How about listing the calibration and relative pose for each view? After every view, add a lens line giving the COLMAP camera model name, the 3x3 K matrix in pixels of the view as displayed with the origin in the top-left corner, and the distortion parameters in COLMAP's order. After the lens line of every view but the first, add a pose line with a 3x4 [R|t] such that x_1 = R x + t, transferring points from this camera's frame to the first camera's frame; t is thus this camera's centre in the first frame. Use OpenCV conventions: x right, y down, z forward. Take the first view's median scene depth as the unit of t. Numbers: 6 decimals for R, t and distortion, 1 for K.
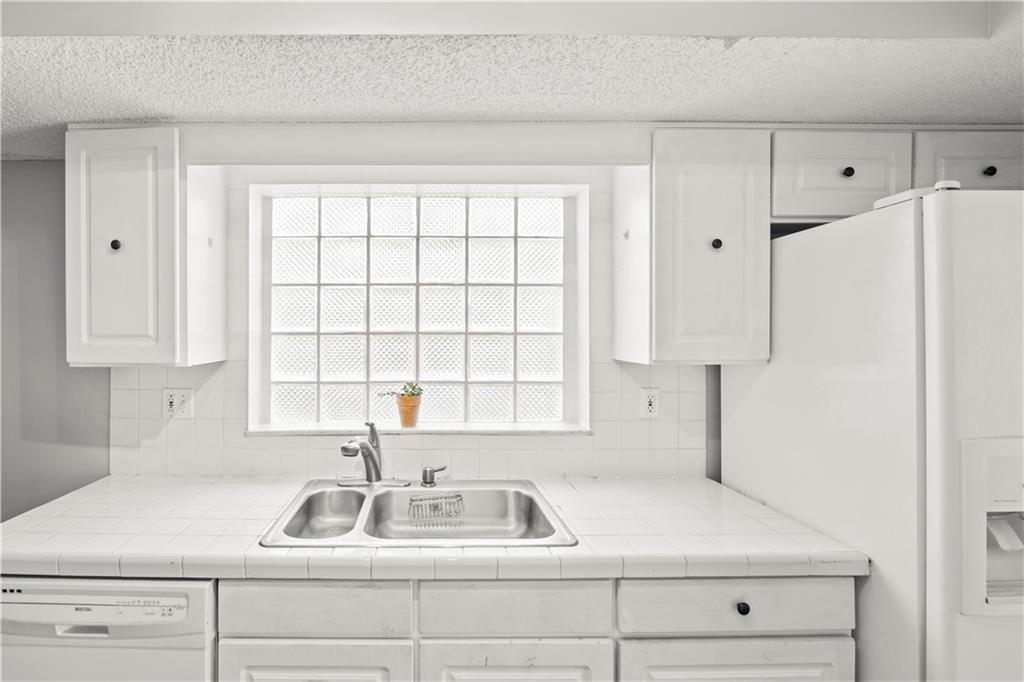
lens RADIAL K [[425.7, 0, 514.8], [0, 425.7, 325.9], [0, 0, 1]] dist [-0.003043, -0.005023]
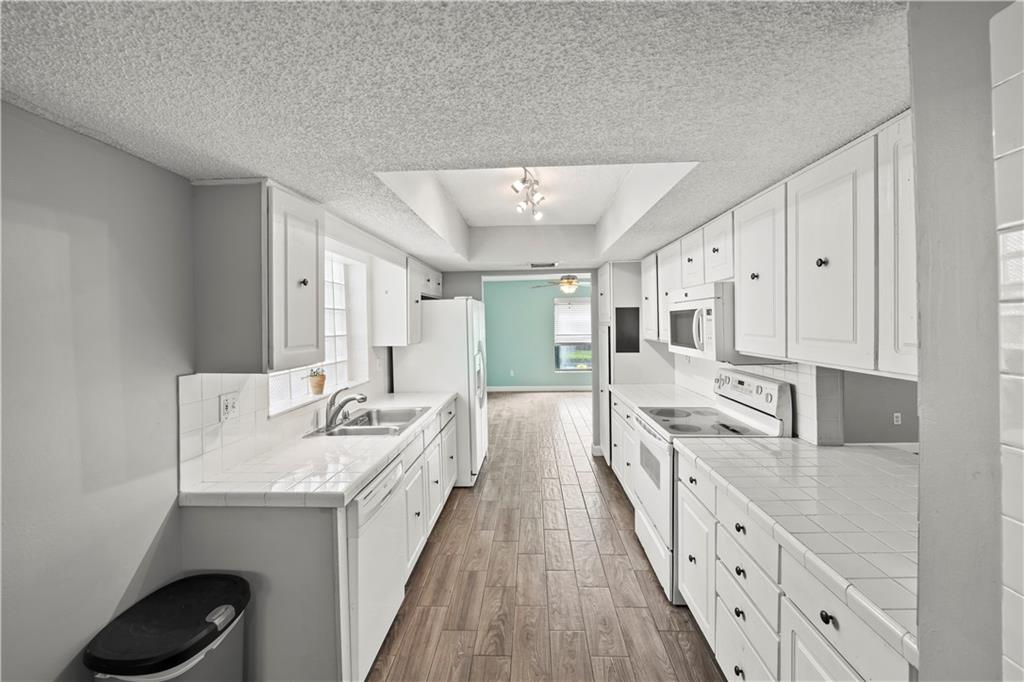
lens RADIAL K [[425.7, 0, 514.8], [0, 425.7, 325.9], [0, 0, 1]] dist [-0.003043, -0.005023]
pose [[0.046099, -0.010132, 0.998886, -1.913390], [0.009068, 0.999912, 0.009724, -0.038206], [-0.998896, 0.008609, 0.046186, 0.170847]]
